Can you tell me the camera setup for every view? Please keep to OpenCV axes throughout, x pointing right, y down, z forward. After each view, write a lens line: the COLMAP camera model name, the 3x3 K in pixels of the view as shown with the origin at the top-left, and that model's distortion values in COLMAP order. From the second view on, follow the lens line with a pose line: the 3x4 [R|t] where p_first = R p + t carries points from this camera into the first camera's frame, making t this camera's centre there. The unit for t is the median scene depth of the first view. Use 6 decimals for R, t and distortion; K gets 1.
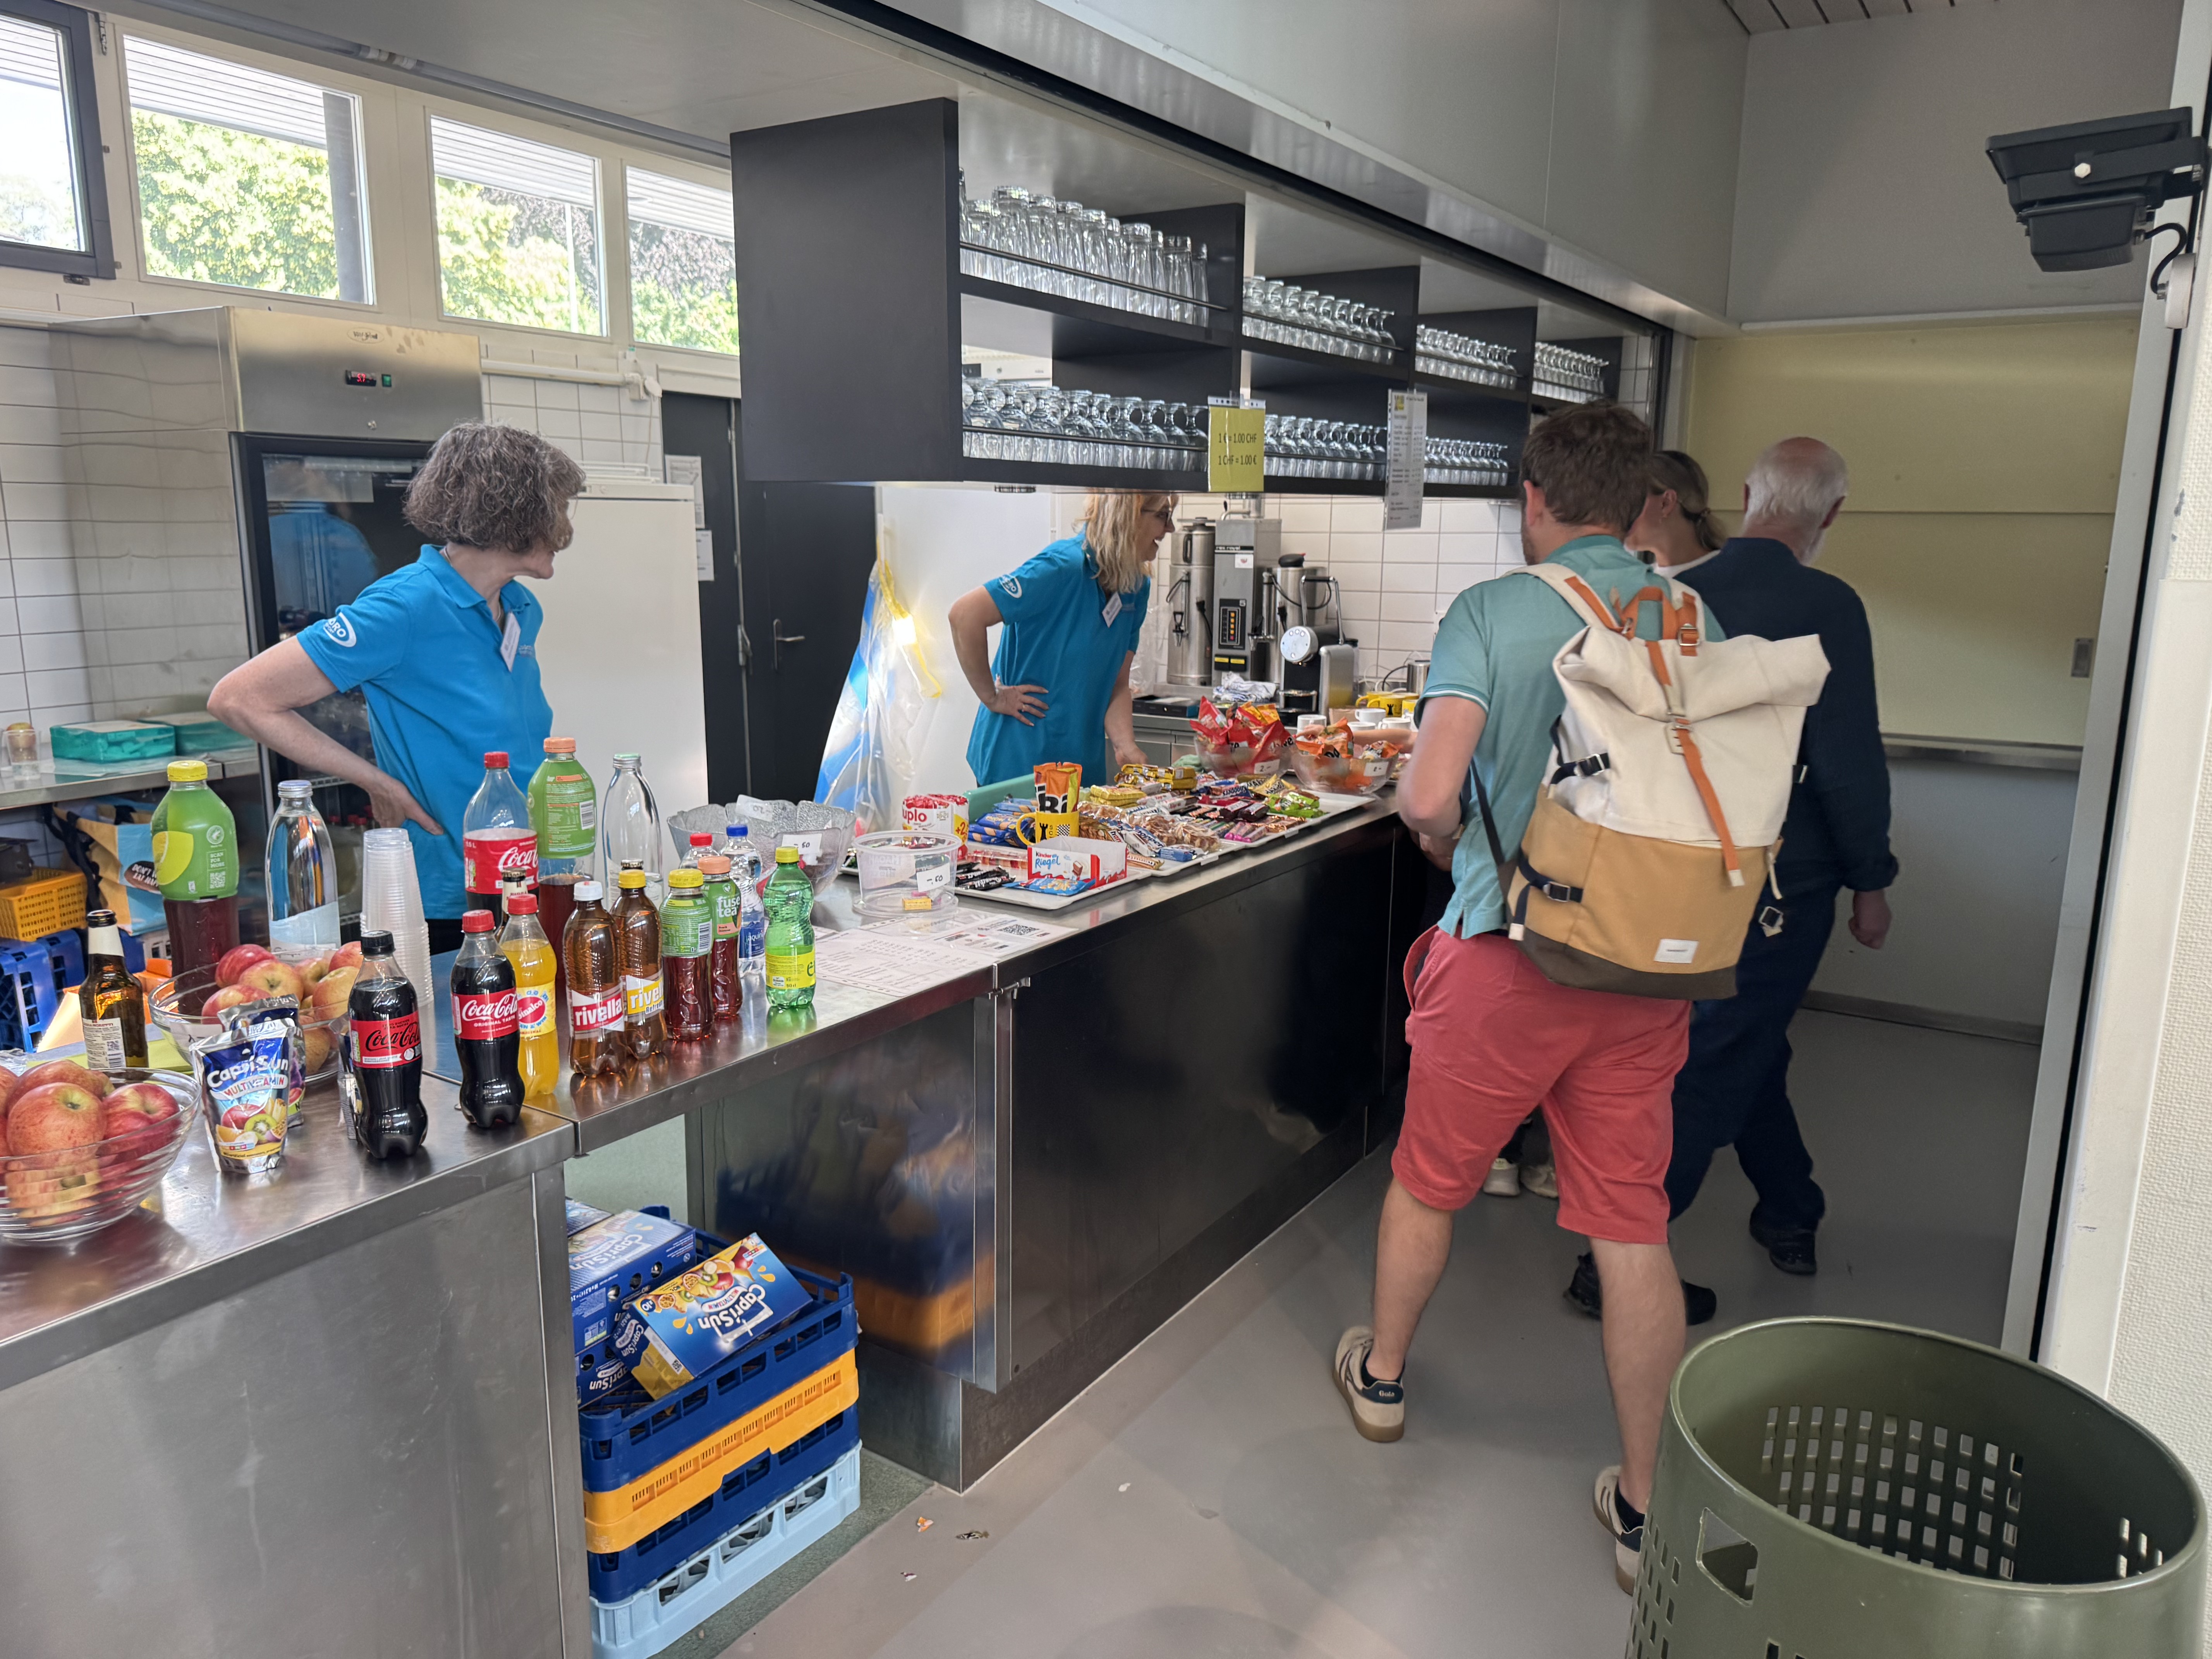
lens RADIAL K [[1582.4, 0, 1100.2], [0, 1582.4, 835.4], [0, 0, 1]] dist [0.036692, -0.037455]
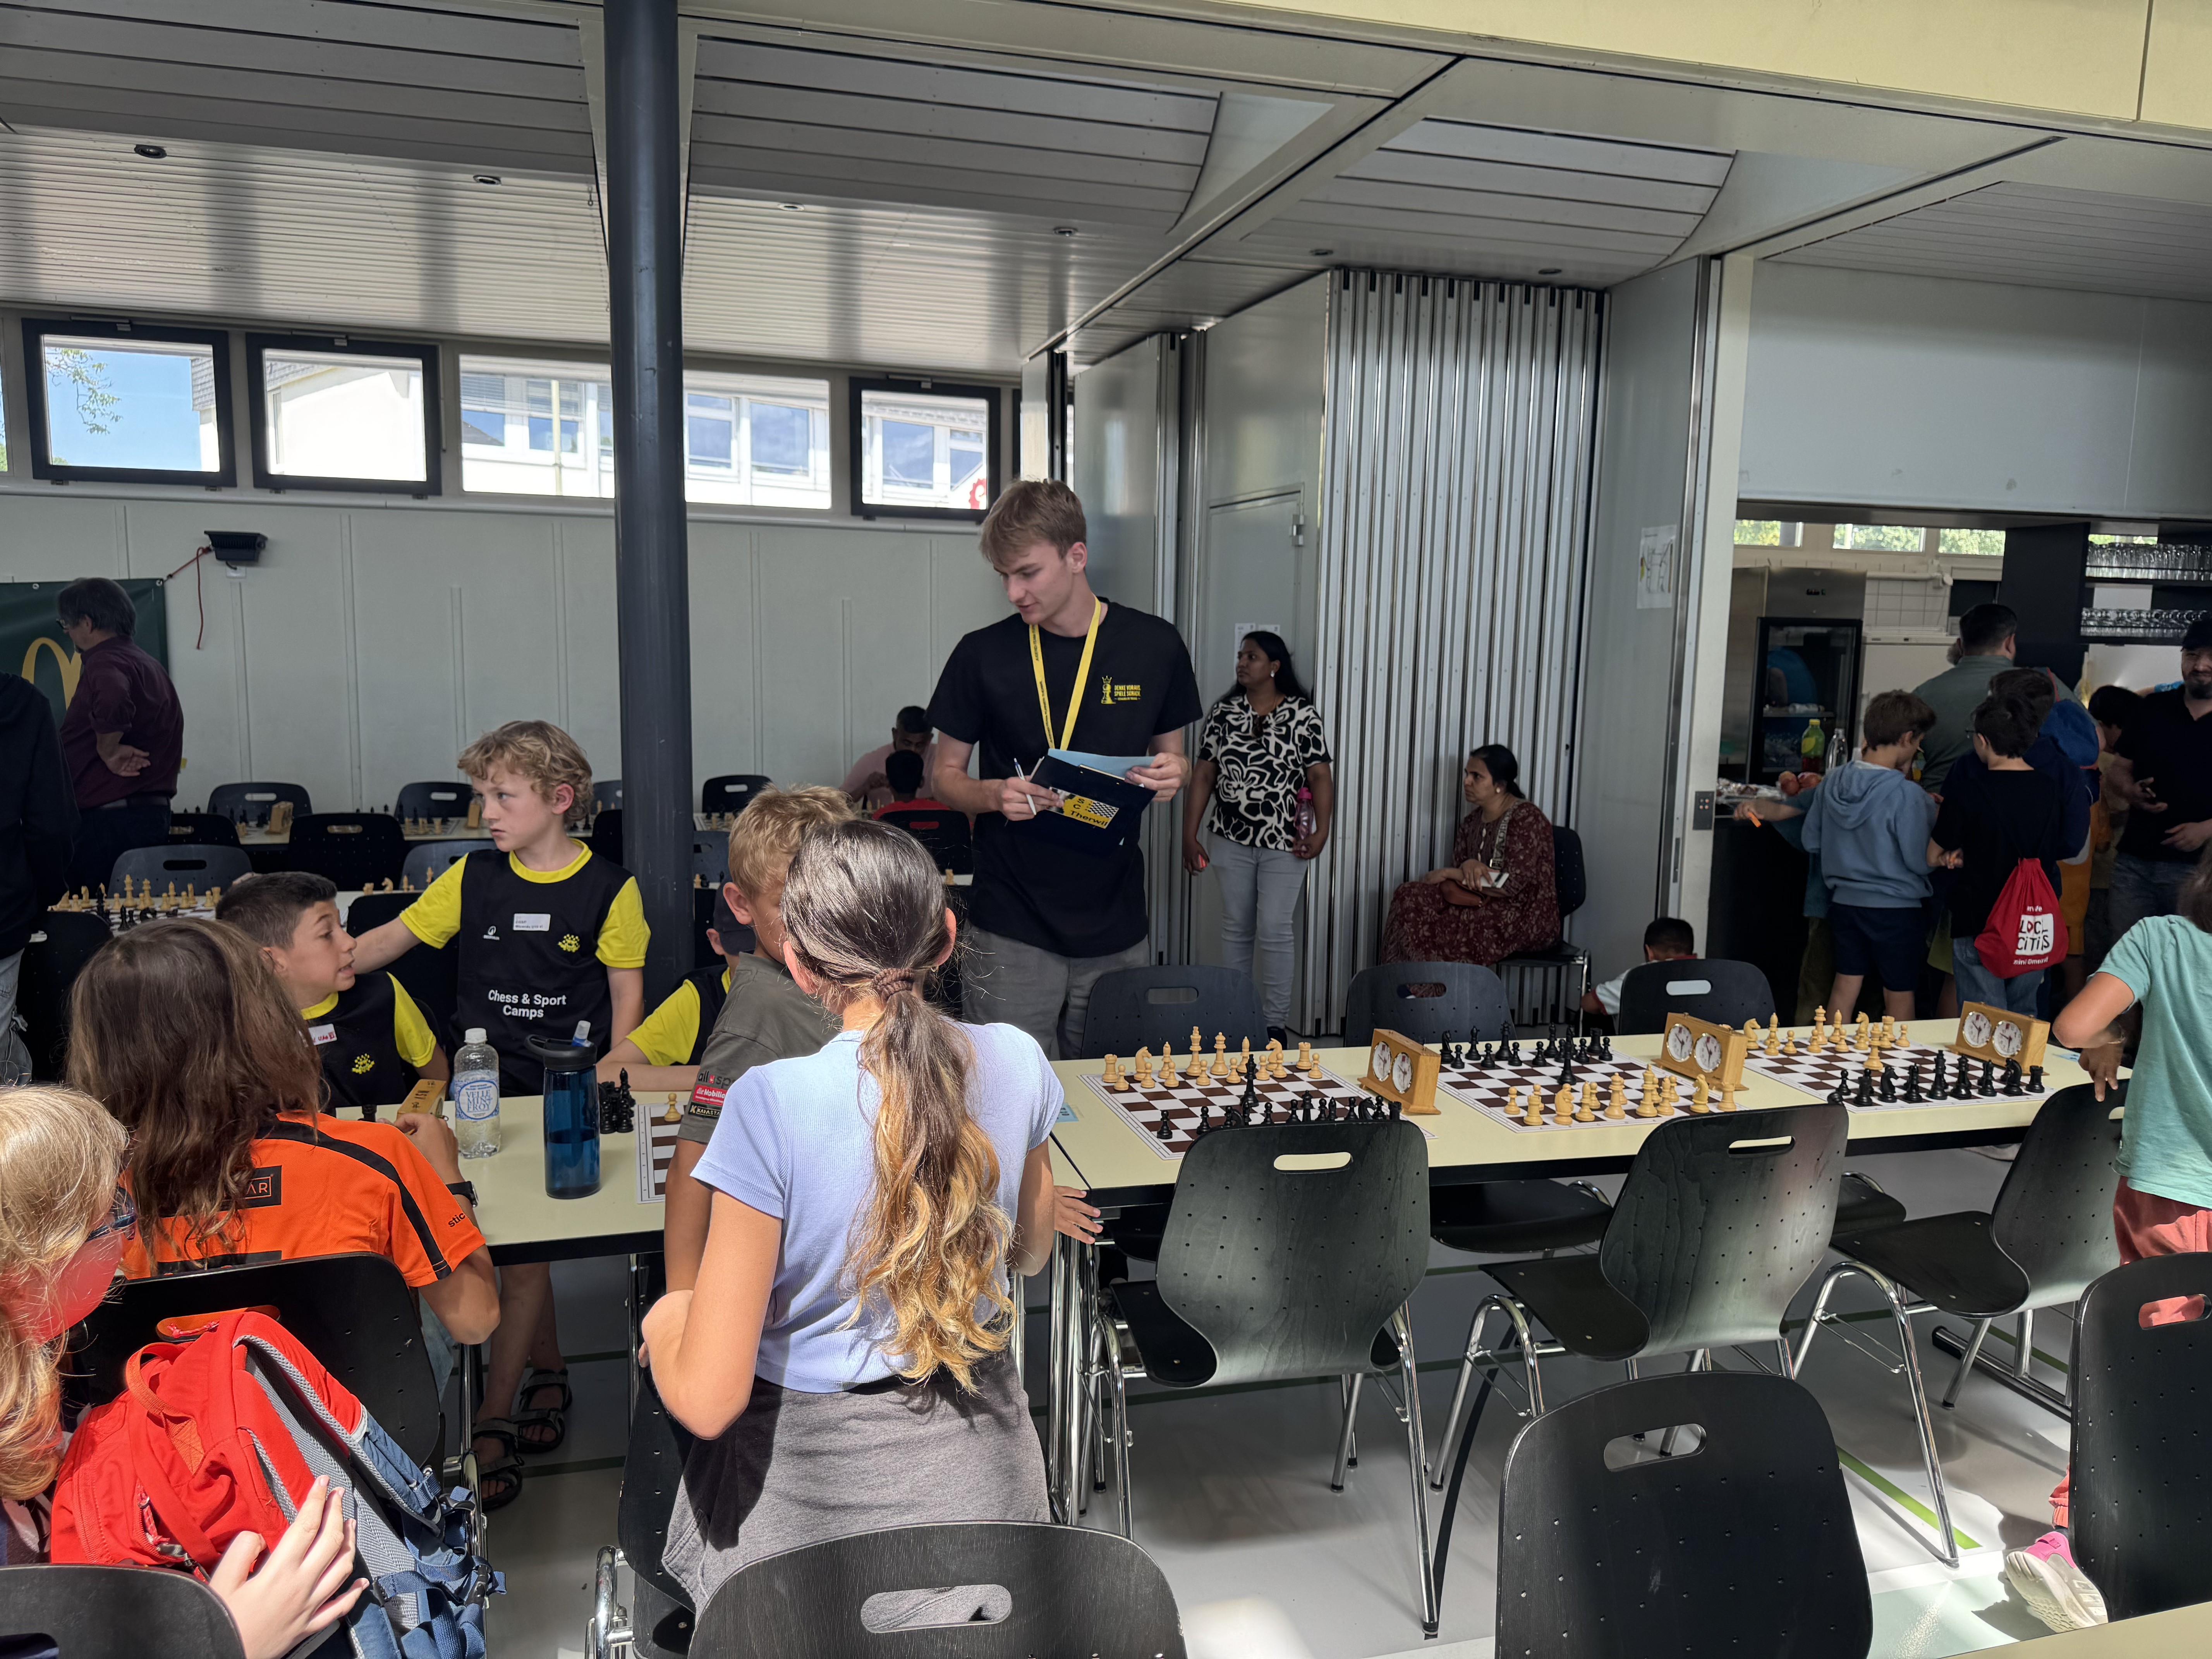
lens RADIAL K [[1582.4, 0, 1104.0], [0, 1582.4, 834.6], [0, 0, 1]] dist [0.036692, -0.037455]
pose [[0.747870, 0.095286, -0.656971, 0.208632], [-0.139917, 0.990039, -0.015683, 0.156641], [0.648933, 0.103650, 0.753752, -0.915514]]
